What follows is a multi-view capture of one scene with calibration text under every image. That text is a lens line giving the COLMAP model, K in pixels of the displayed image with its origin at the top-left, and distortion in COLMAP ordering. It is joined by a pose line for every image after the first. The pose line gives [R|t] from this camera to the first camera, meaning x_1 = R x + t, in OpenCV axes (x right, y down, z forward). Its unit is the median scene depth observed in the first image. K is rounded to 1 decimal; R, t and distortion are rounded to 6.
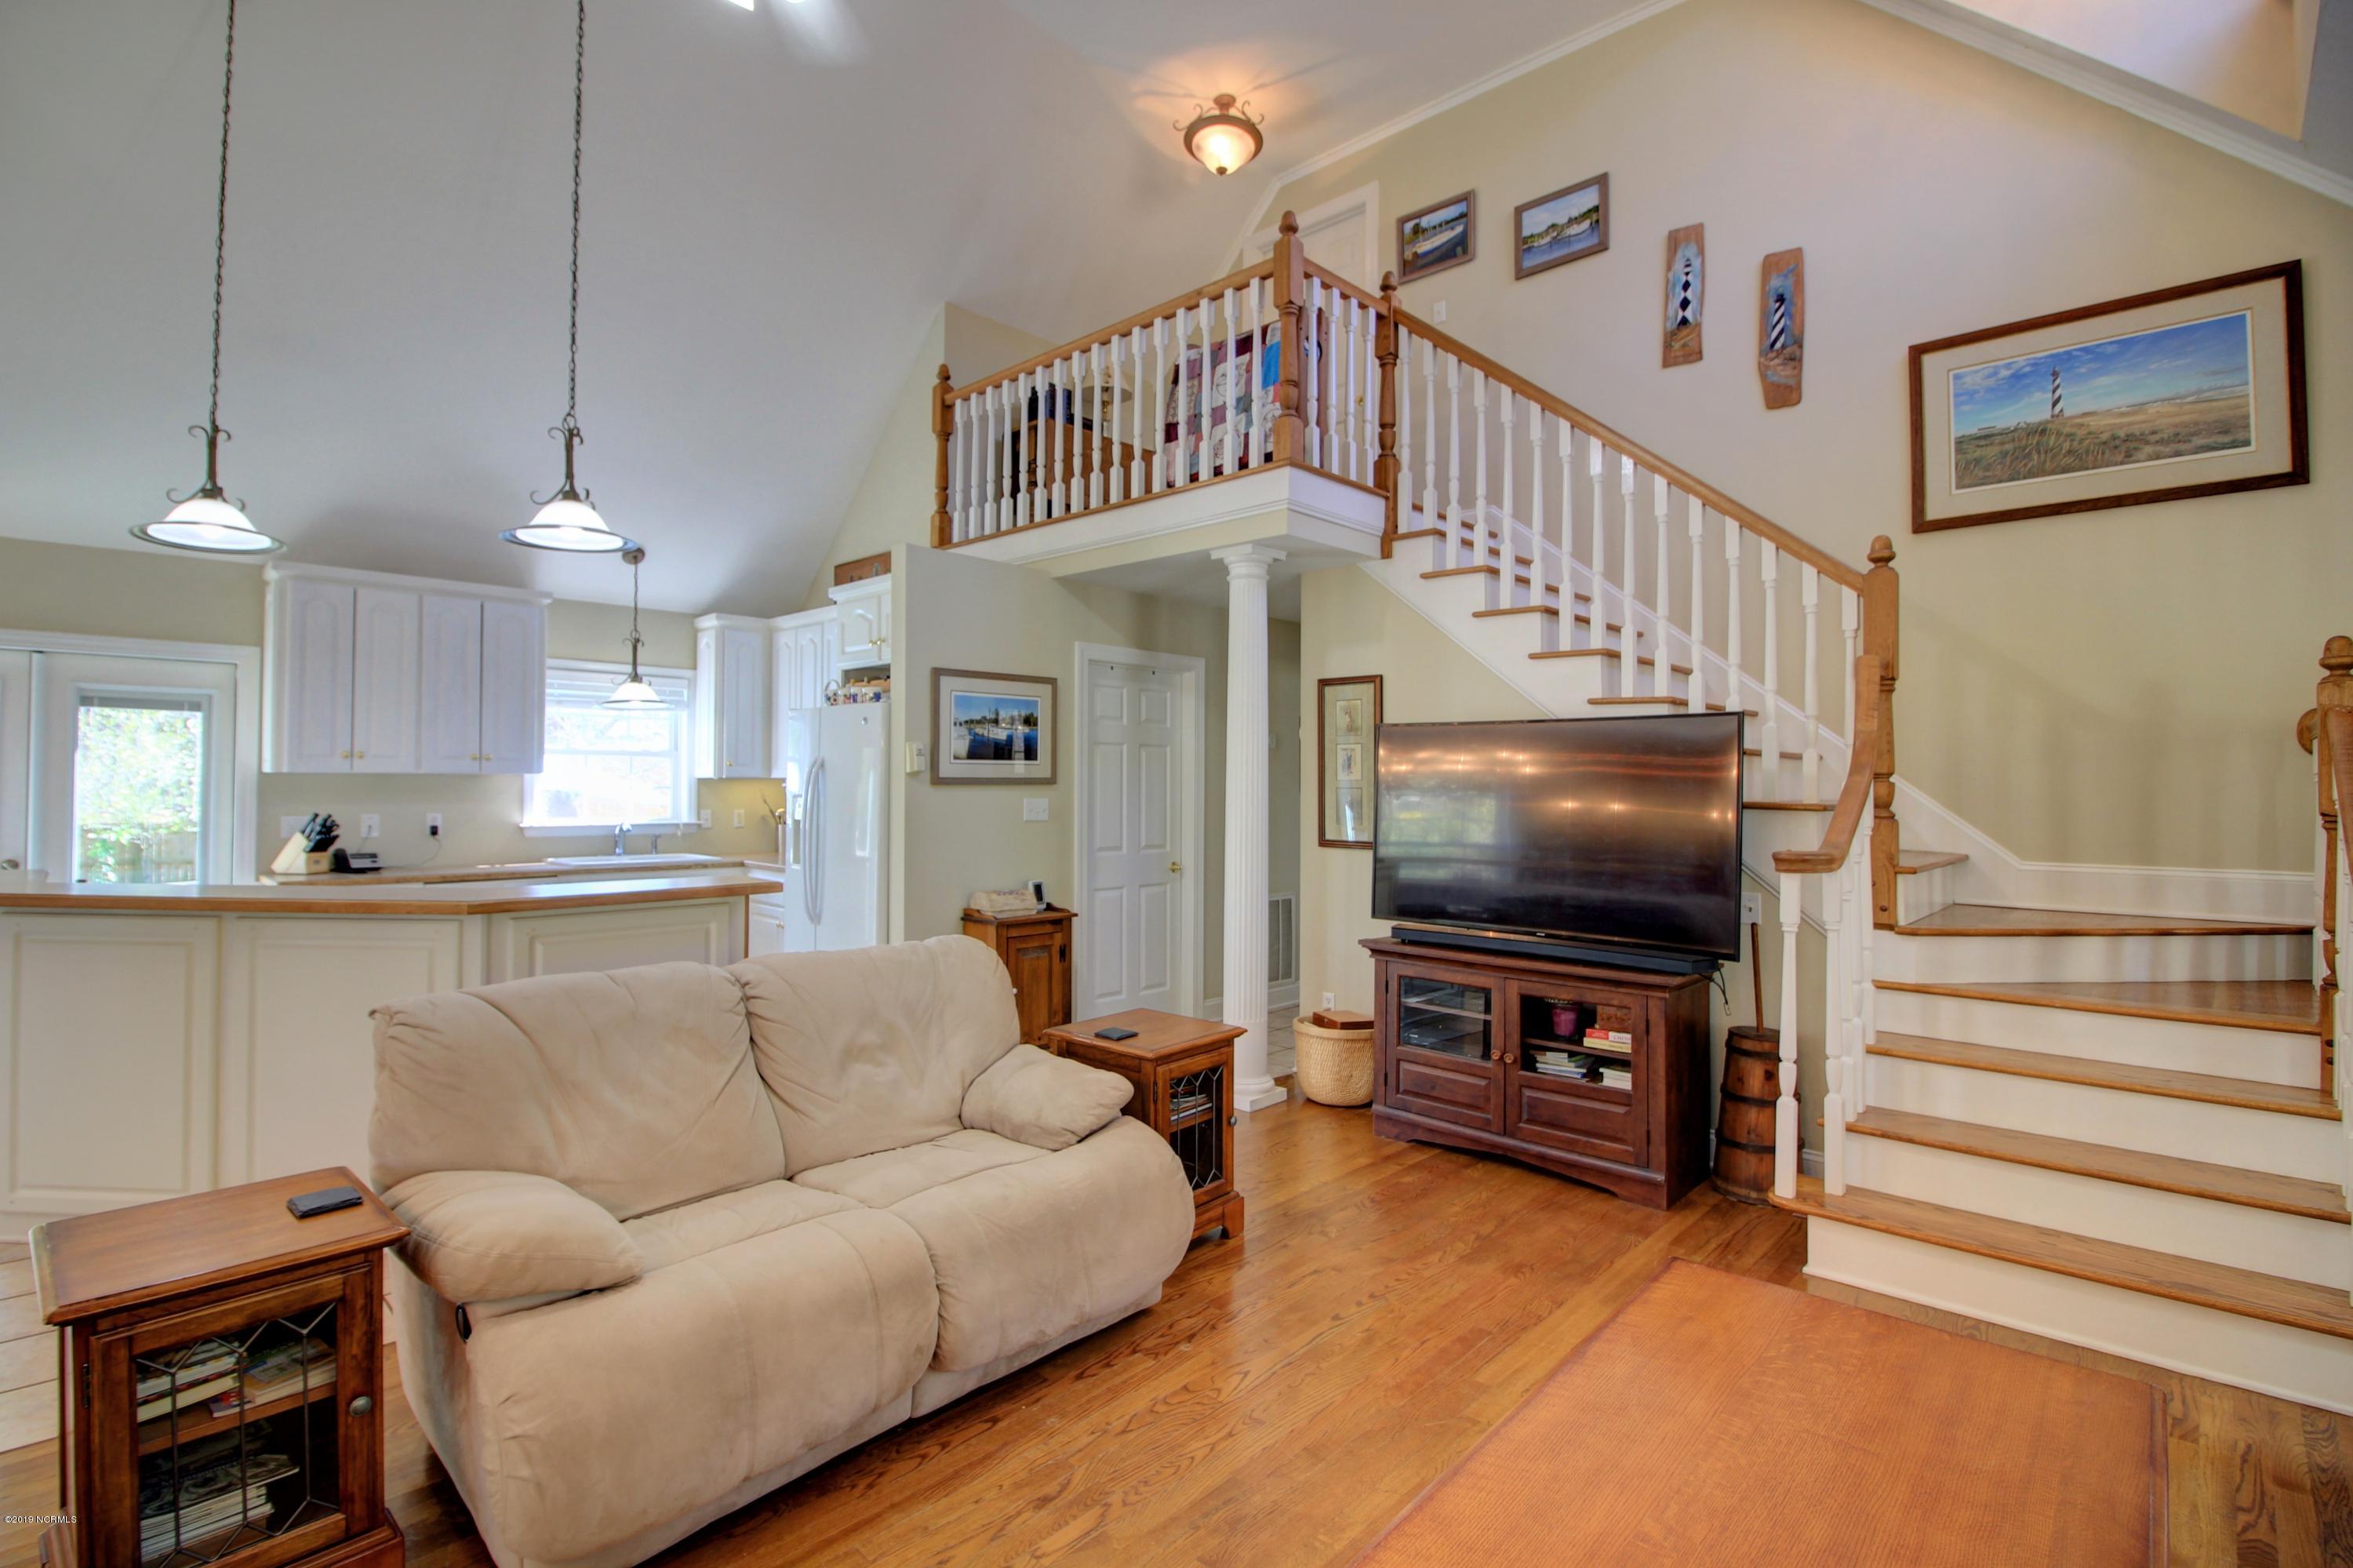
lens RADIAL K [[1089.9, 0, 1149.9], [0, 1089.9, 769.7], [0, 0, 1]] dist [0.000660, -0.014182]
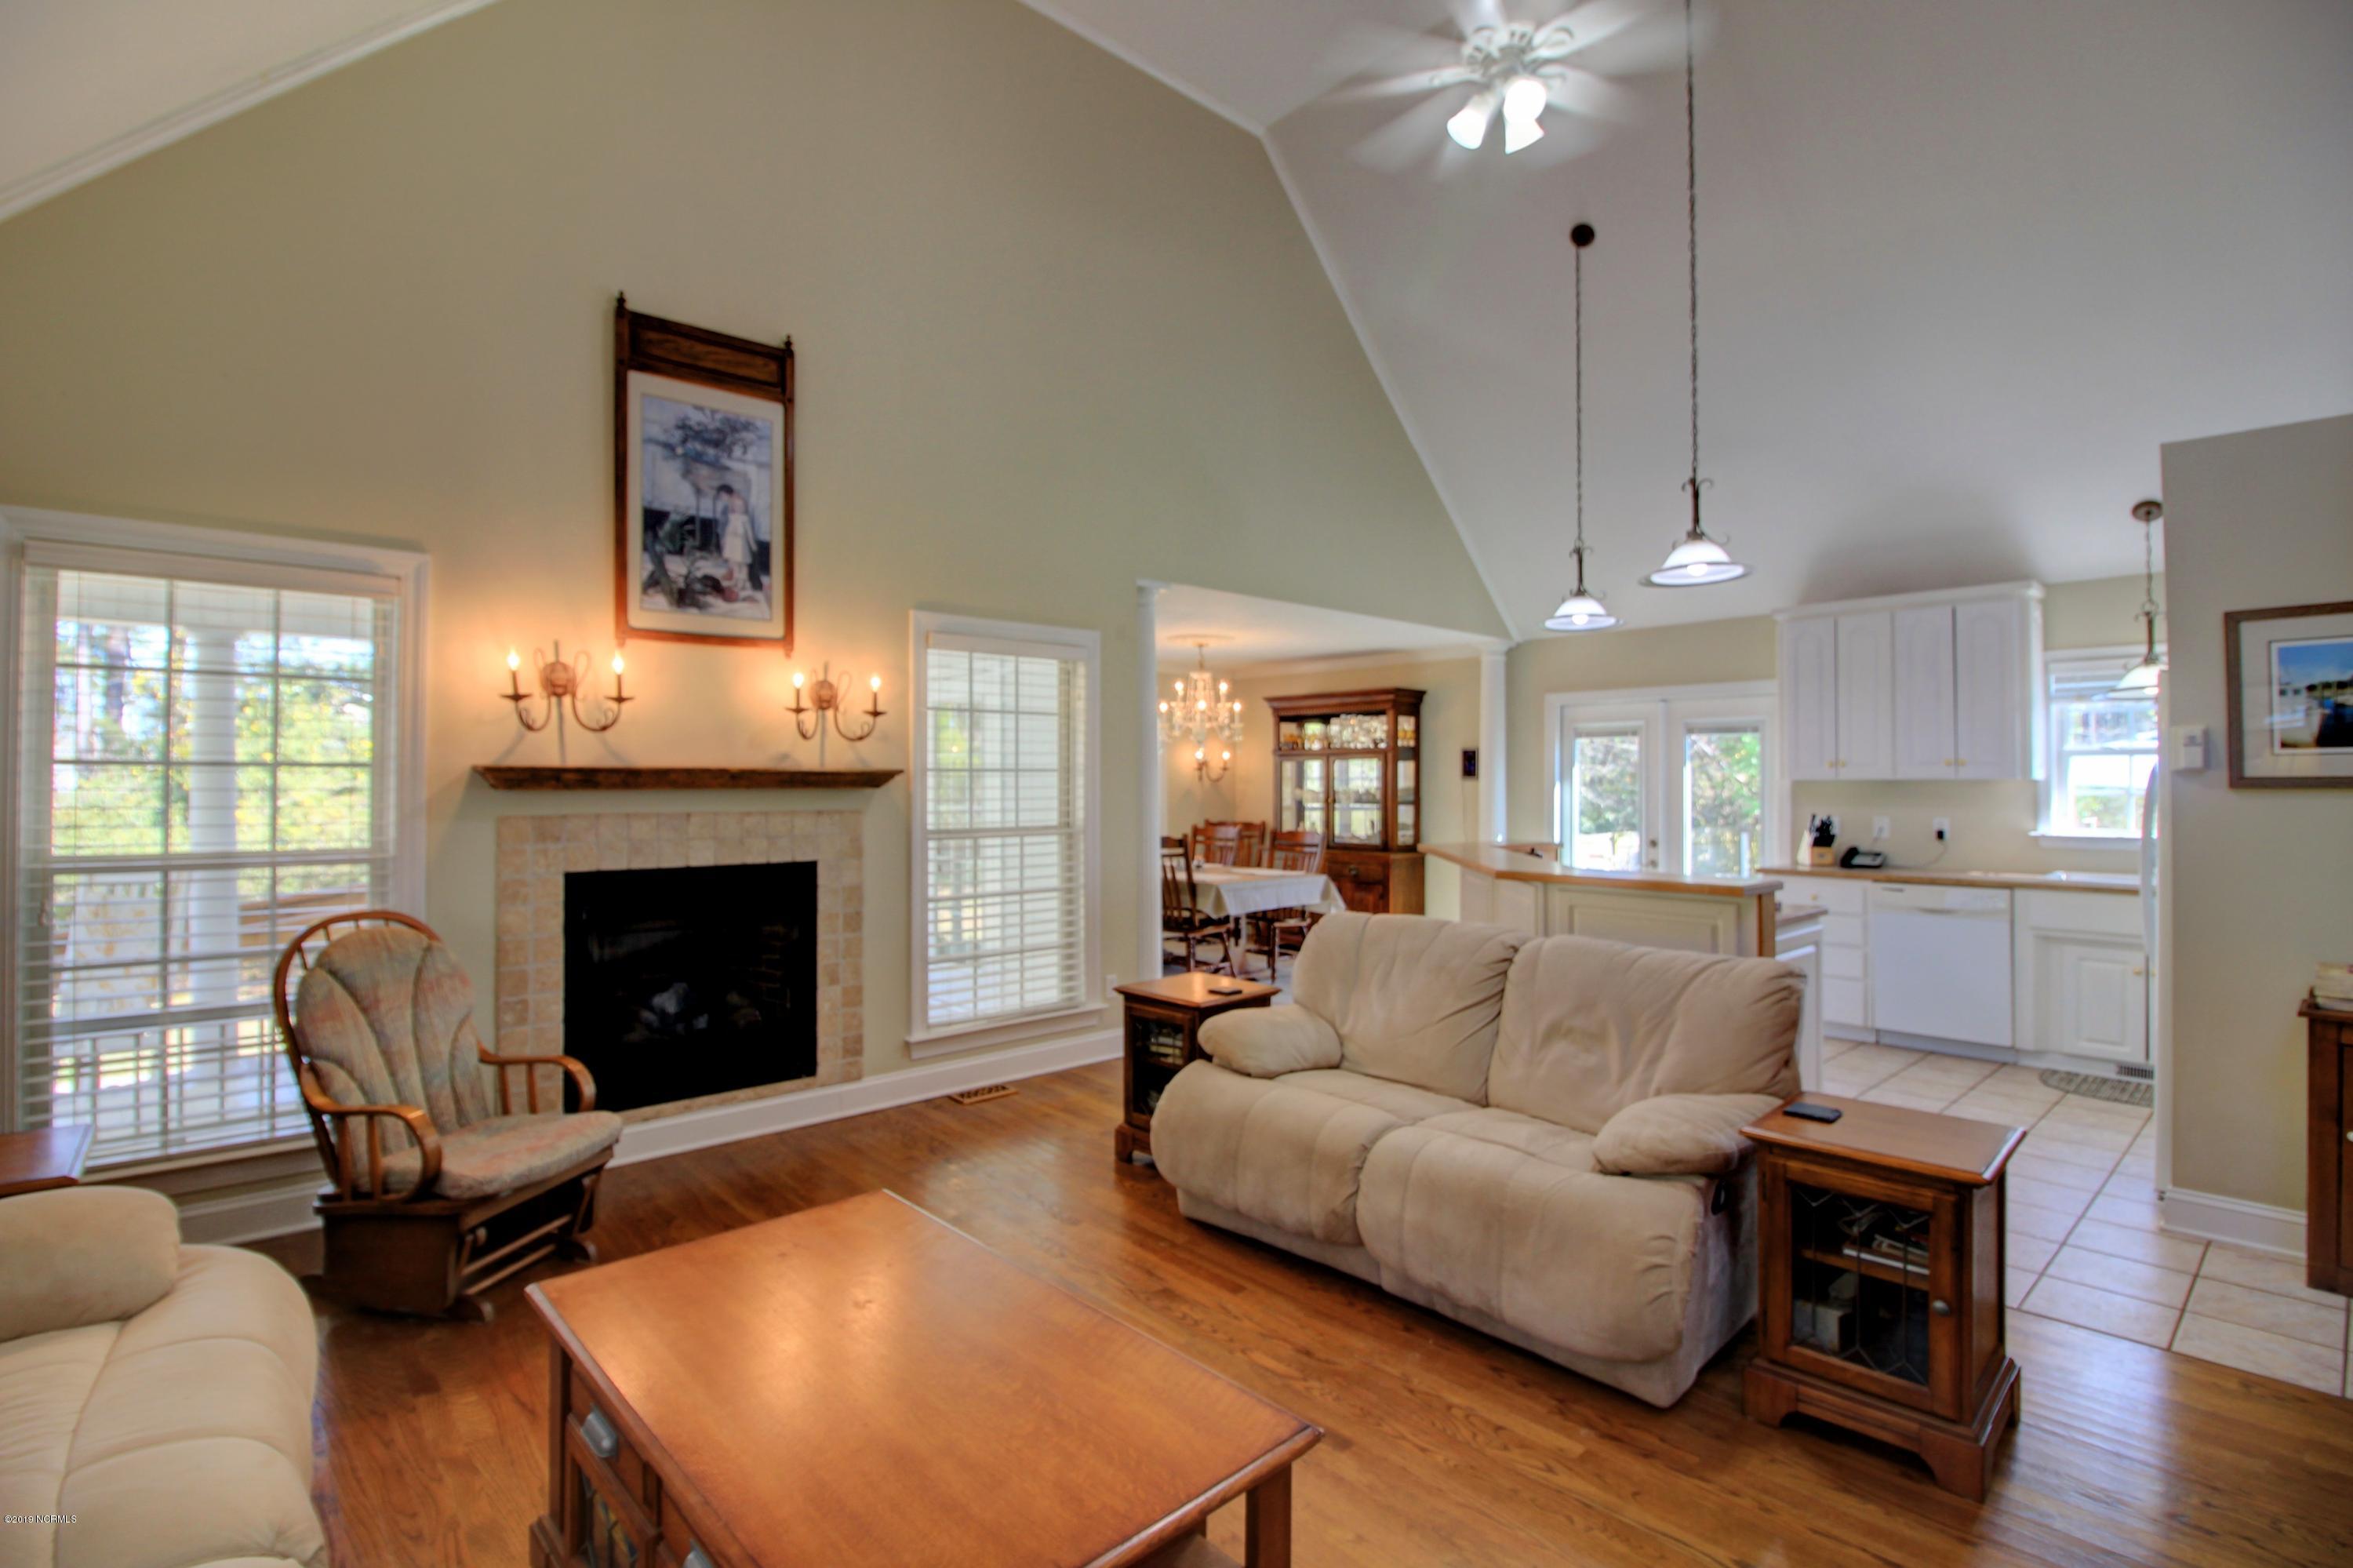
lens RADIAL K [[1106.1, 0, 1150.6], [0, 1106.1, 767.9], [0, 0, 1]] dist [-0.002972, -0.011683]
pose [[-0.071741, -0.021017, -0.997202, 0.506796], [0.011451, 0.999695, -0.021894, 0.008504], [0.997358, -0.012989, -0.071478, 0.386037]]
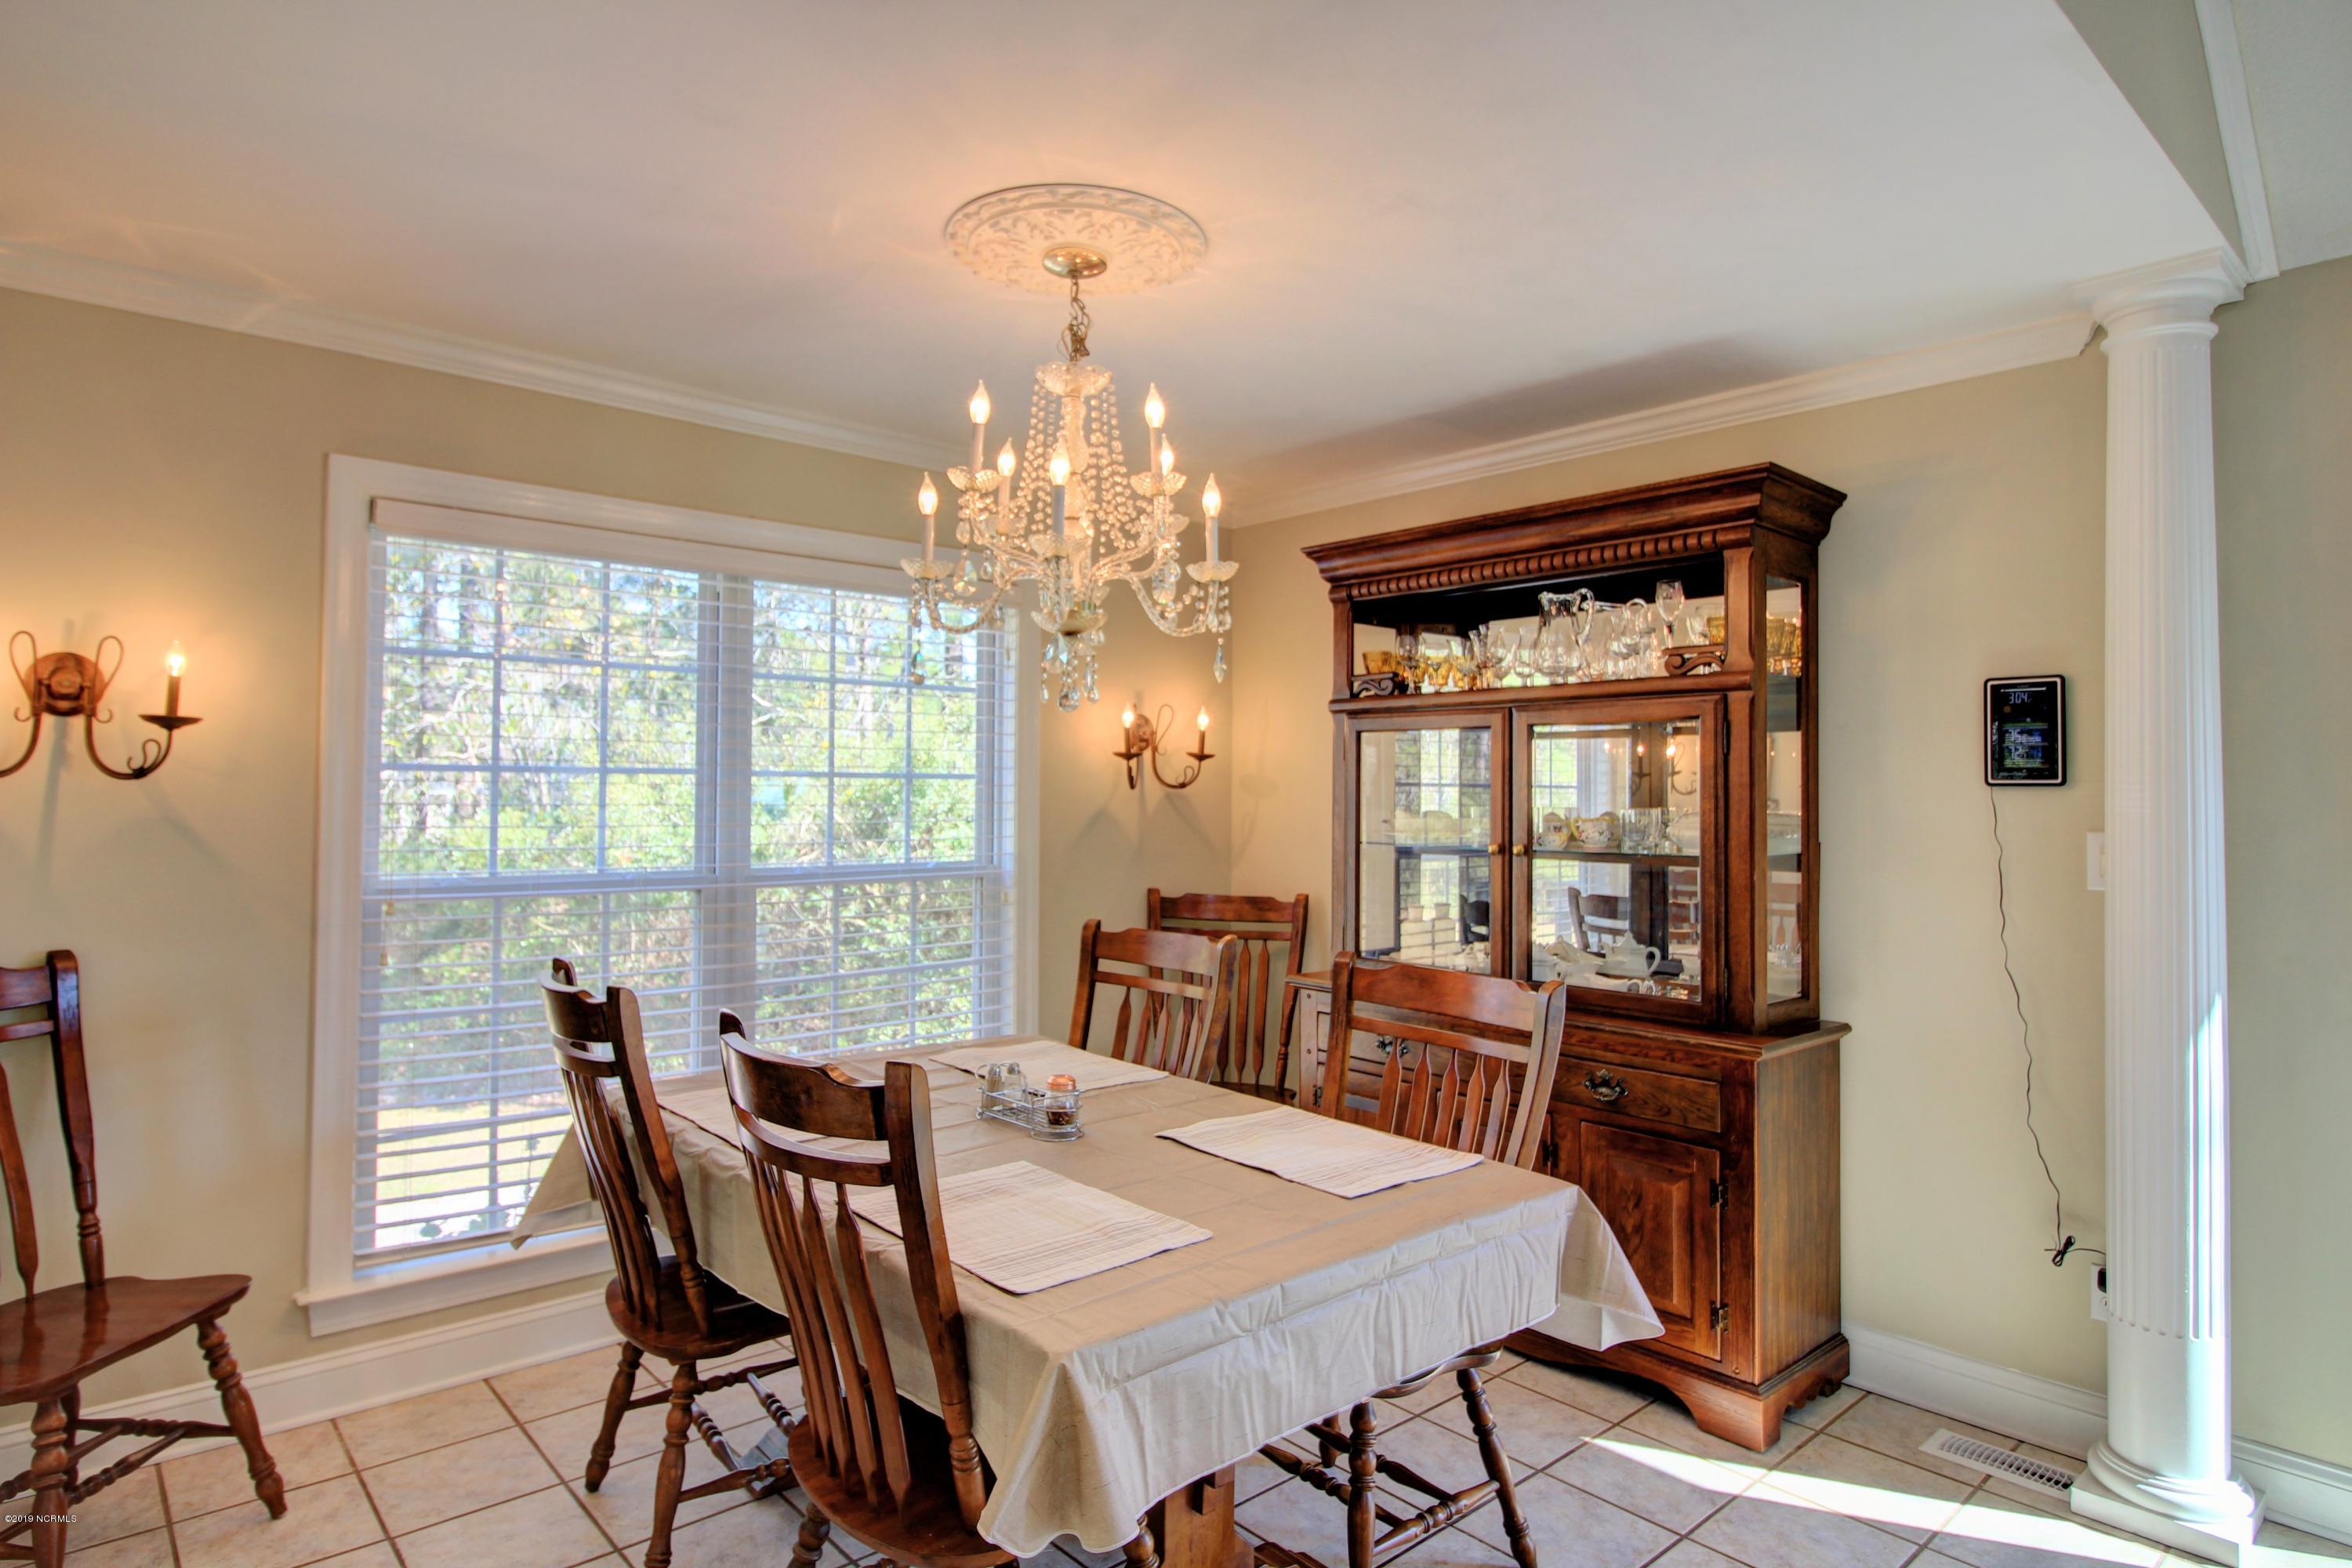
lens RADIAL K [[1290.8, 0, 1160.6], [0, 1290.8, 756.1], [0, 0, 1]] dist [0.000921, 0.000445]
pose [[-0.072270, -0.037795, -0.996669, -0.598519], [0.004928, 0.999256, -0.038250, 0.002049], [0.997373, -0.007676, -0.072030, 0.412203]]
